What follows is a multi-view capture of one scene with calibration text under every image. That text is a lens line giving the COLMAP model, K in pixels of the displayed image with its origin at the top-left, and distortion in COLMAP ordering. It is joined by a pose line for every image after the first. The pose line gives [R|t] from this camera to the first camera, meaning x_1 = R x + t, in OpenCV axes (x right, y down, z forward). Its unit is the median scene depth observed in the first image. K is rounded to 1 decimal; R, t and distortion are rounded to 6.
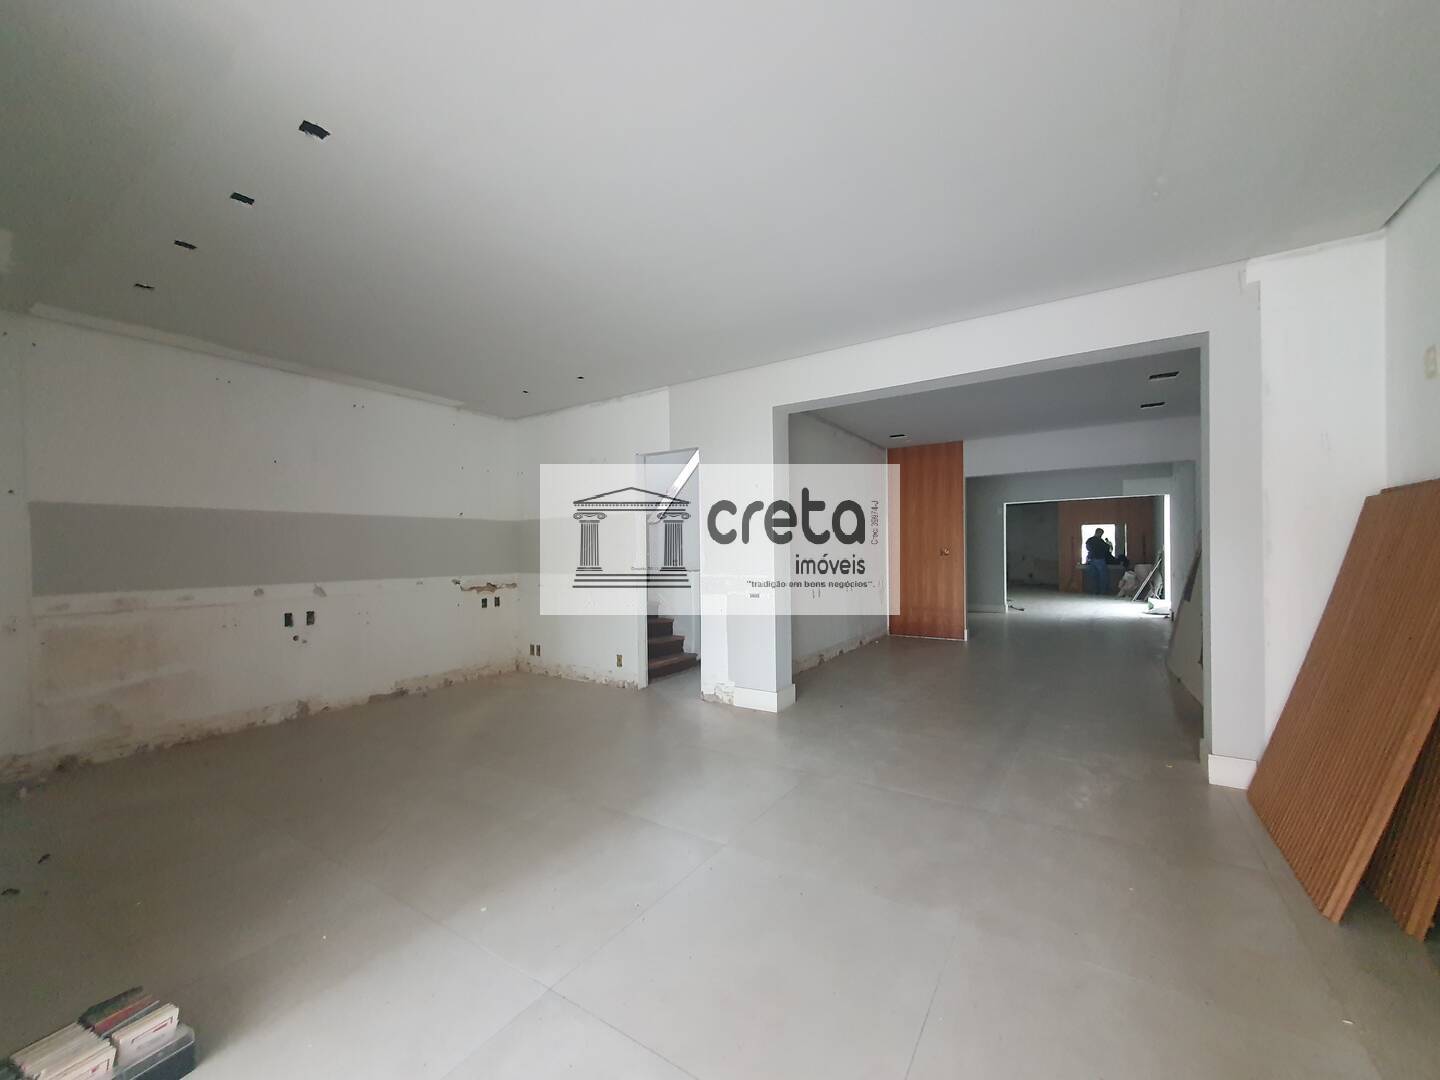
lens RADIAL K [[572.3, 0, 715.3], [0, 572.3, 554.4], [0, 0, 1]] dist [0.000470, -0.000016]
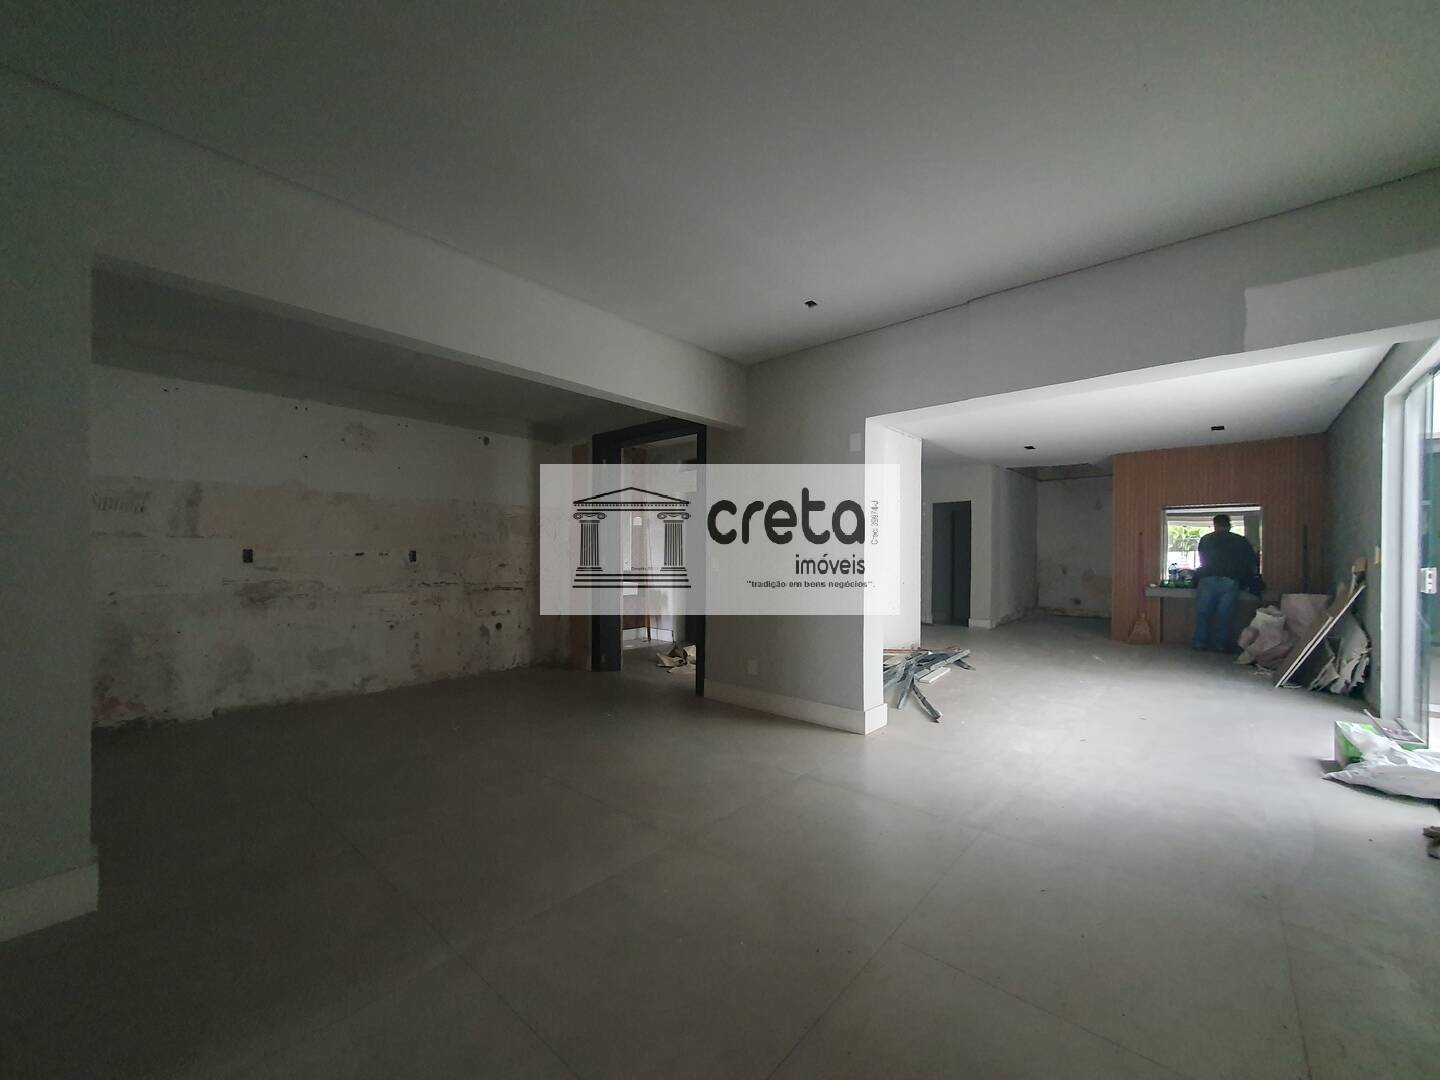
lens RADIAL K [[572.3, 0, 715.3], [0, 572.3, 554.4], [0, 0, 1]] dist [0.000470, -0.000016]
pose [[0.989896, 0.030379, -0.138499, 0.362744], [-0.030386, 0.999536, 0.002065, -0.000740], [0.138498, 0.002164, 0.990360, 0.505618]]
